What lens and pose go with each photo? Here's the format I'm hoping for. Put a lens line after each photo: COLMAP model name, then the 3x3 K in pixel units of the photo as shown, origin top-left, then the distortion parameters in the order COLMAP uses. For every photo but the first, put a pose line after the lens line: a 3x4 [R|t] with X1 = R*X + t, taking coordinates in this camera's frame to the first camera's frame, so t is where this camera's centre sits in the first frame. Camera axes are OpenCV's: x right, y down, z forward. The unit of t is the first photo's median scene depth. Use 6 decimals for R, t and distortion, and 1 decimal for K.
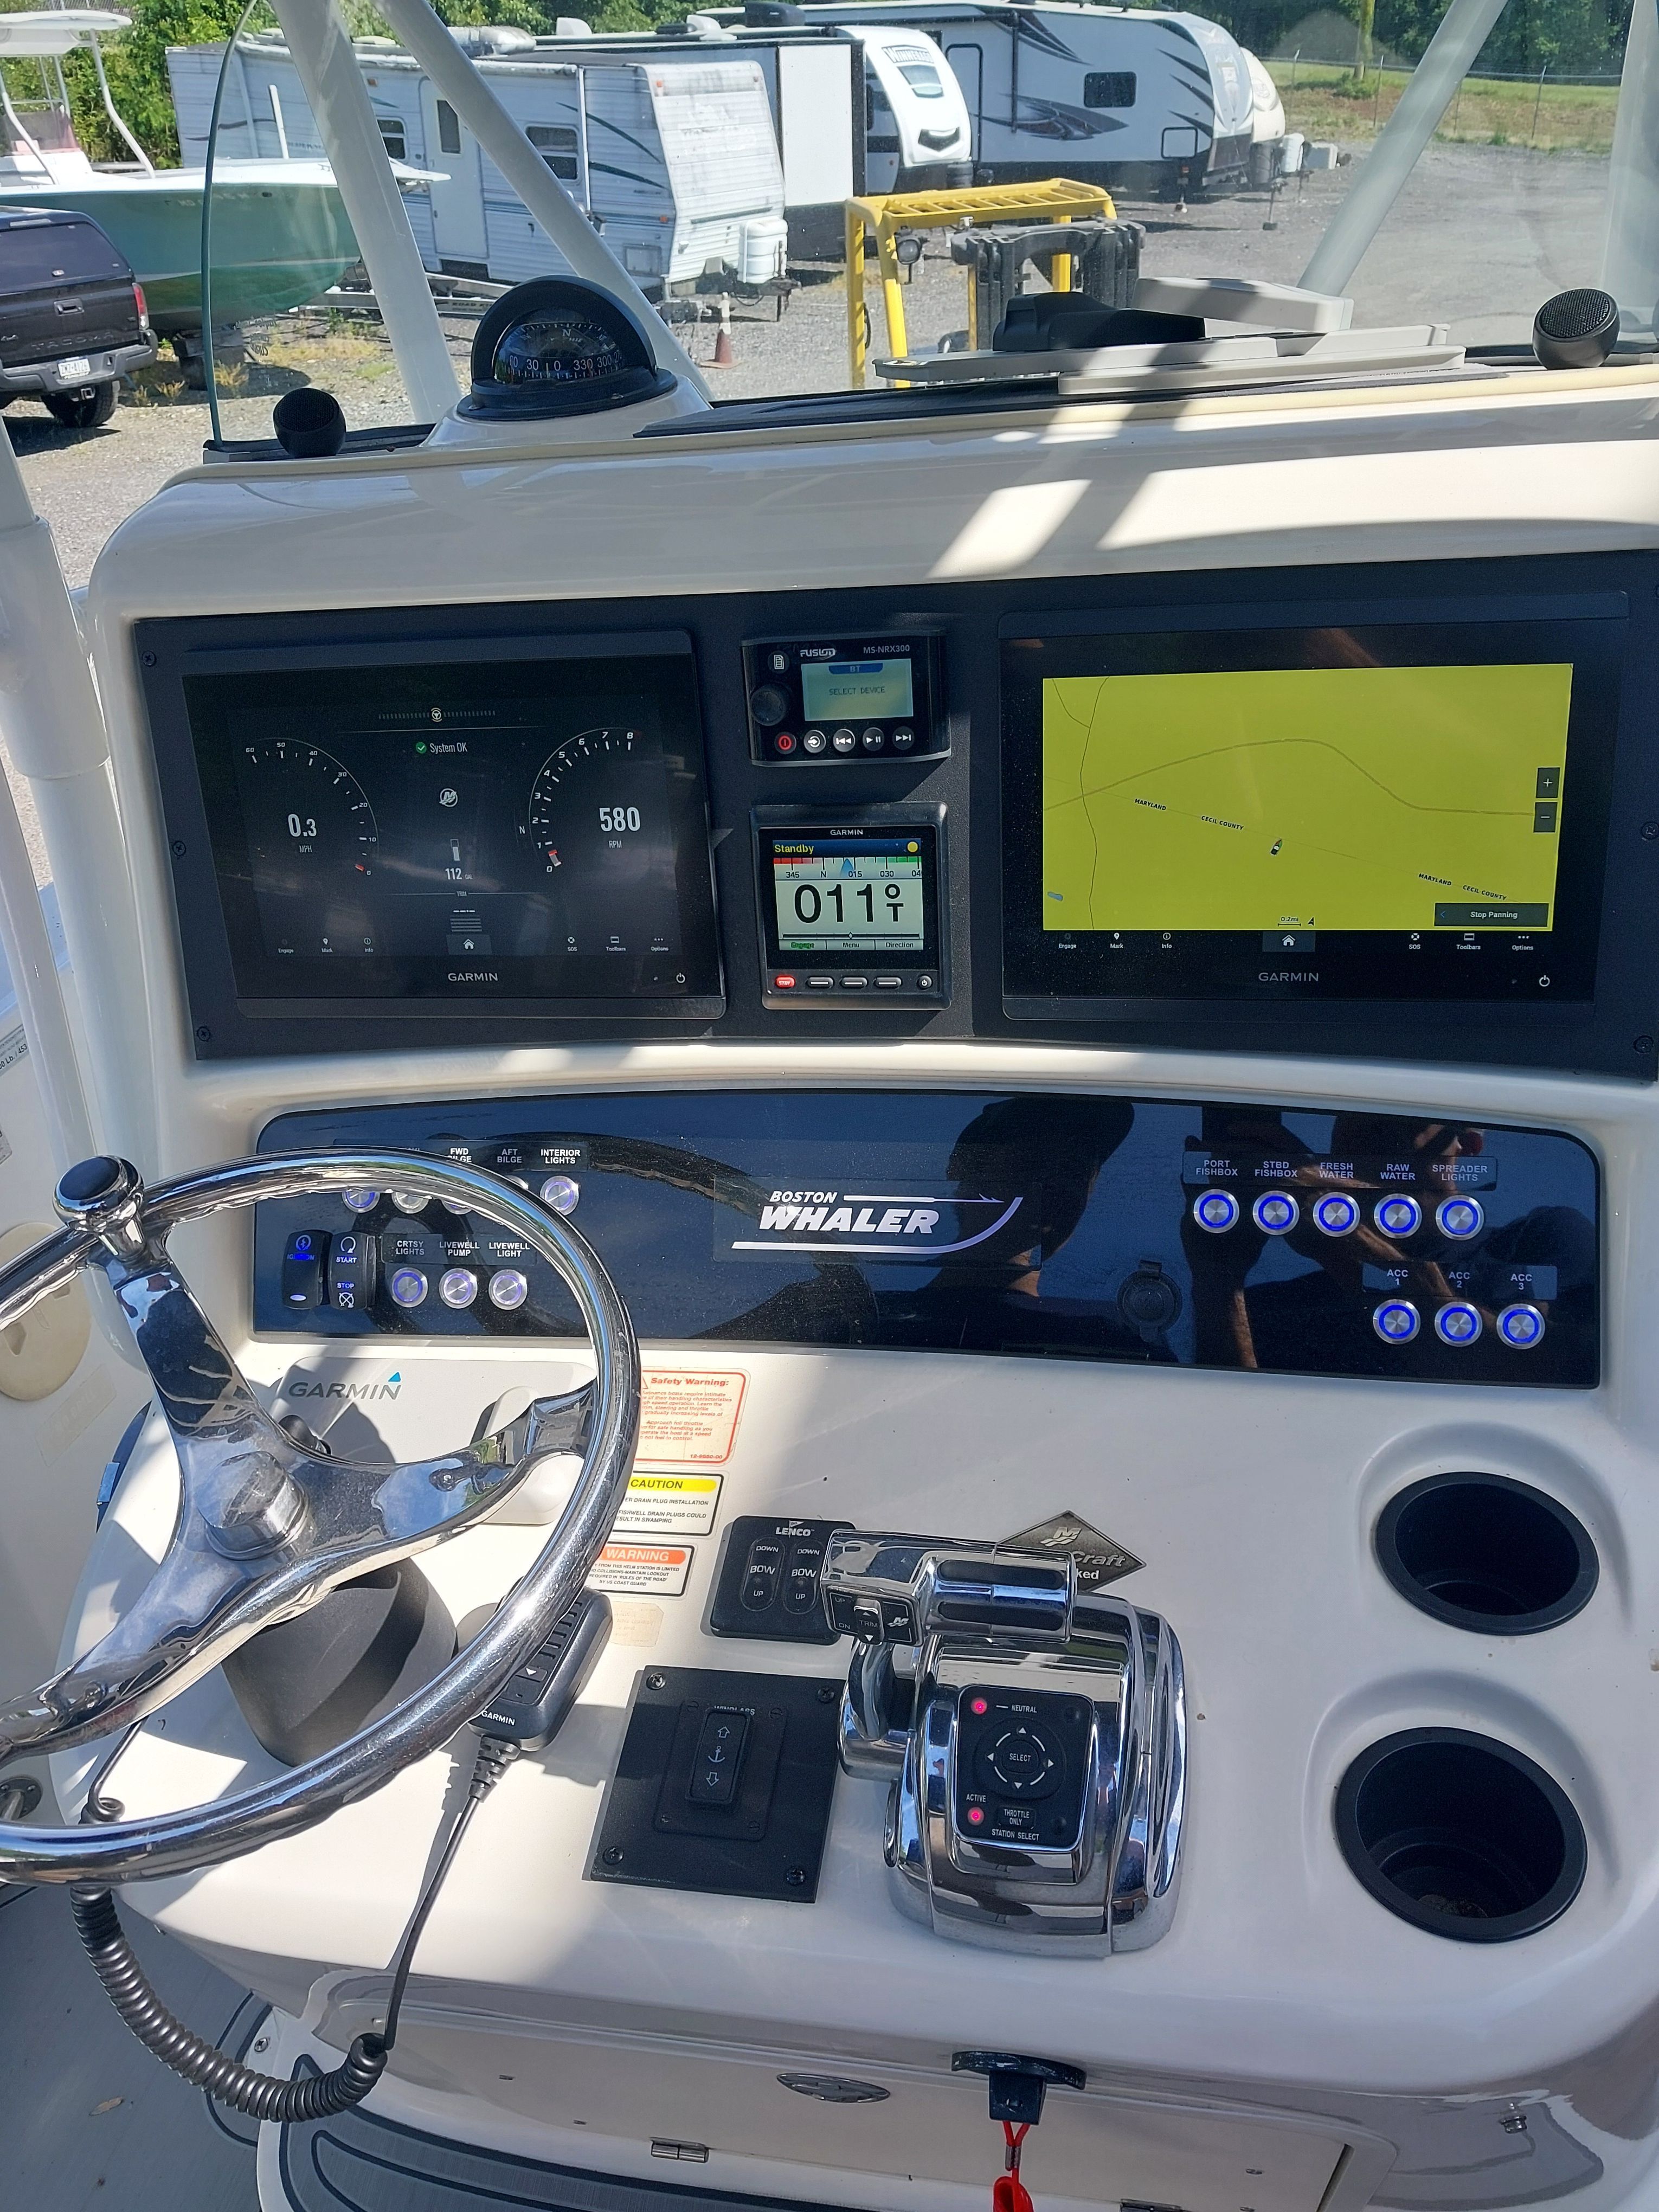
lens RADIAL K [[1752.5, 0, 823.5], [0, 1752.5, 1110.4], [0, 0, 1]] dist [-0.006529, -0.001074]
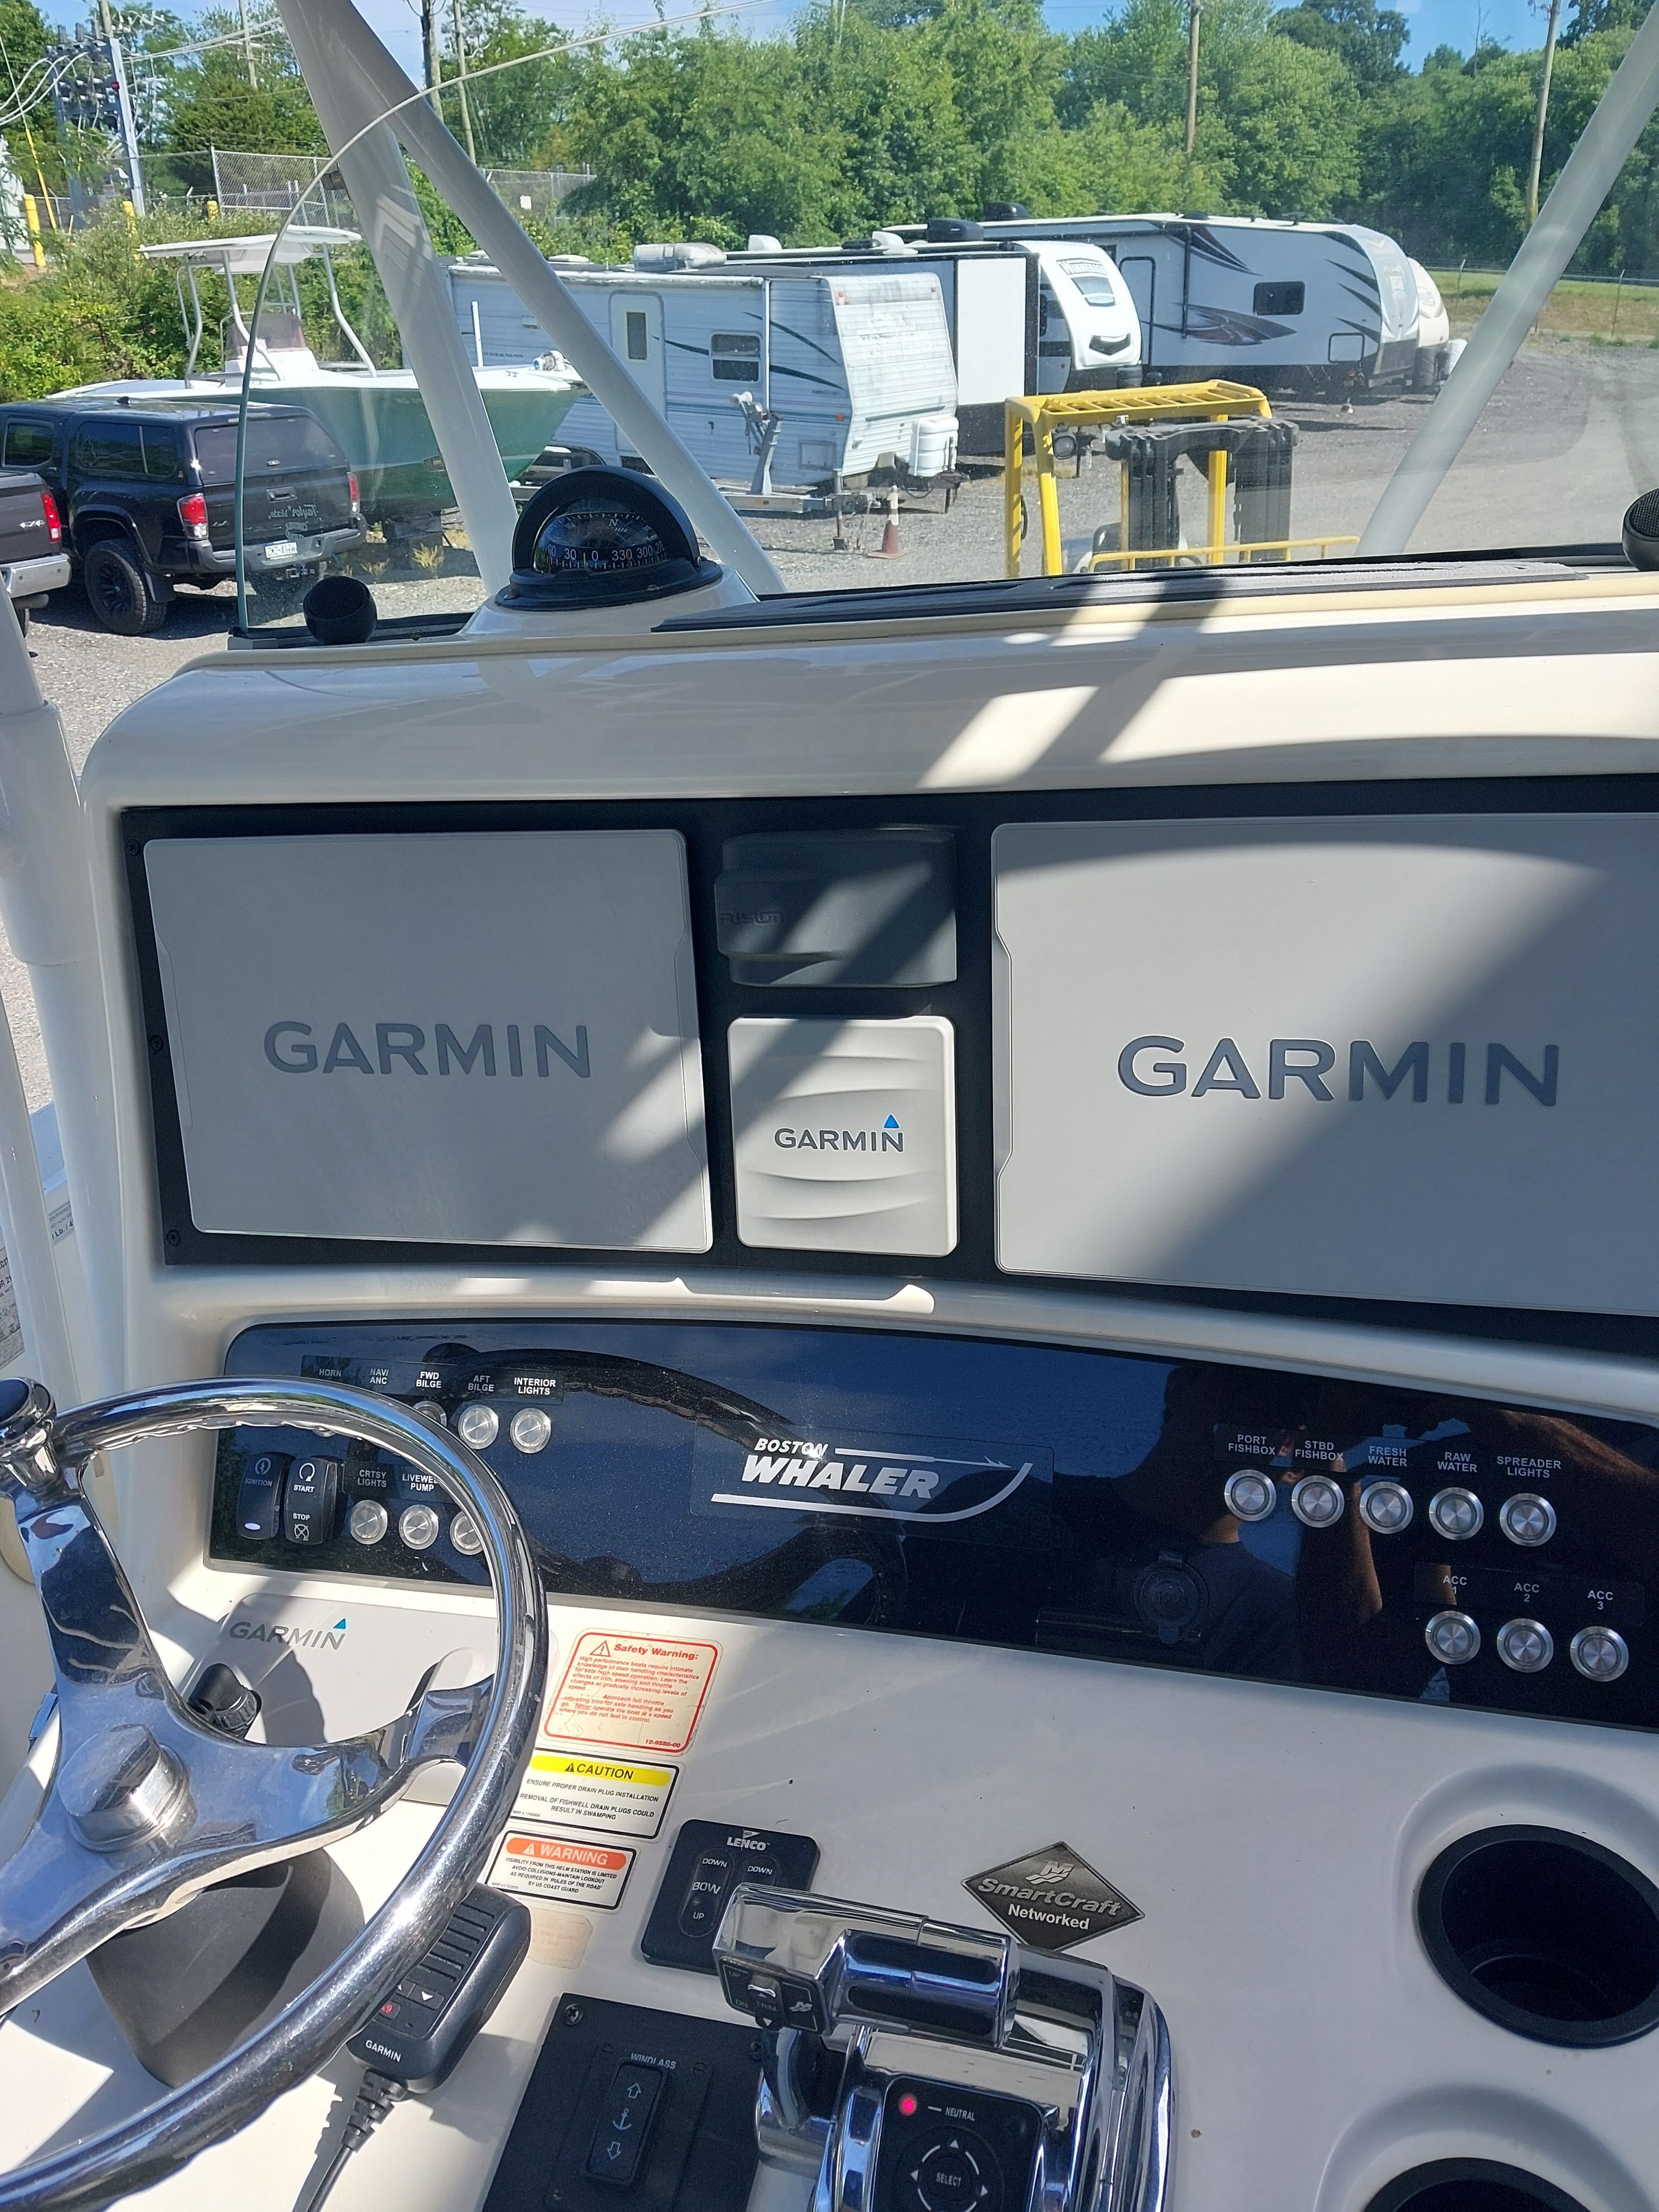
lens RADIAL K [[1752.5, 0, 831.5], [0, 1752.5, 1112.9], [0, 0, 1]] dist [-0.006529, -0.001074]
pose [[0.996020, 0.035390, -0.081801, 0.082382], [-0.042869, 0.994876, -0.091565, -0.043662], [0.078142, 0.094707, 0.992434, 0.094911]]
